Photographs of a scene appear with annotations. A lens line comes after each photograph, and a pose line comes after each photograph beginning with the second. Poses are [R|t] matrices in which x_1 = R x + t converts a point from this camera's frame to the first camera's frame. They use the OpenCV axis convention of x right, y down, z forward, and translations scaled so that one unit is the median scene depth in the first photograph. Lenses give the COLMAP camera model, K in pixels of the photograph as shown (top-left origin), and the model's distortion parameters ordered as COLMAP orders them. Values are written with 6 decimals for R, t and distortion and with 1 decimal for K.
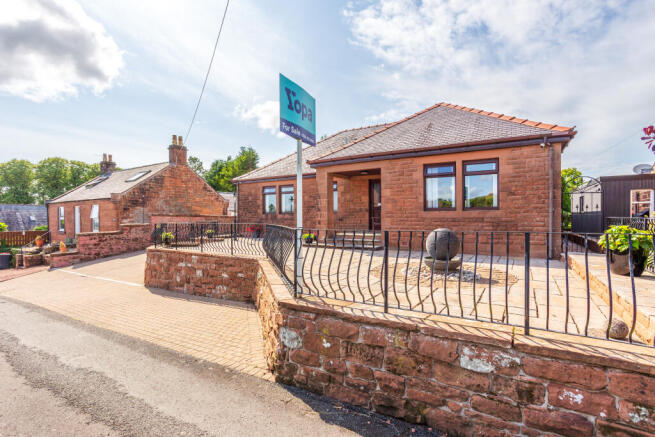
lens RADIAL K [[311.0, 0, 327.5], [0, 311.0, 218.5], [0, 0, 1]] dist [-0.033724, 0.000222]
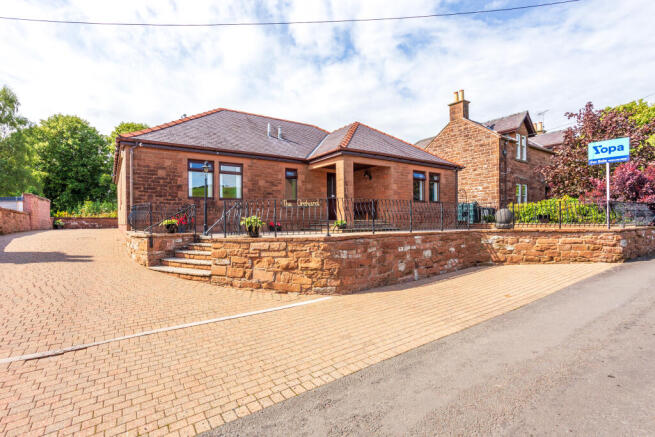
lens RADIAL K [[310.2, 0, 327.5], [0, 310.2, 218.5], [0, 0, 1]] dist [-0.009415, -0.000272]
pose [[0.395895, 0.006369, 0.918274, -1.349199], [0.001034, 0.999972, -0.007381, 0.073856], [-0.918295, 0.003872, 0.395877, 0.867448]]
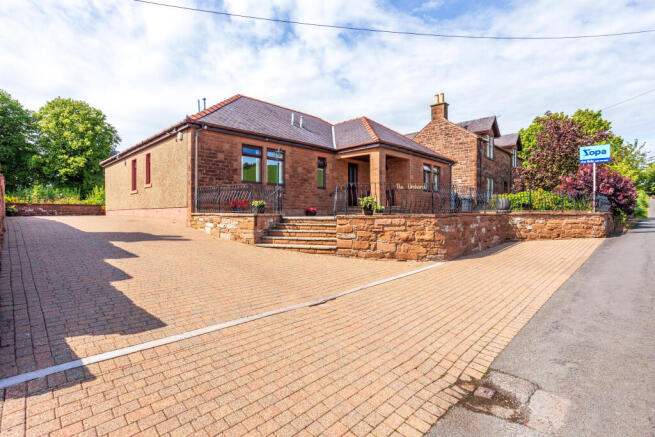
lens RADIAL K [[322.4, 0, 328.5], [0, 322.4, 208.8], [0, 0, 1]] dist [0.001996, 0.000421]
pose [[0.197539, 0.016180, 0.980162, -1.659599], [-0.004403, 0.999868, -0.015618, 0.111370], [-0.980285, -0.001230, 0.197584, 1.279682]]
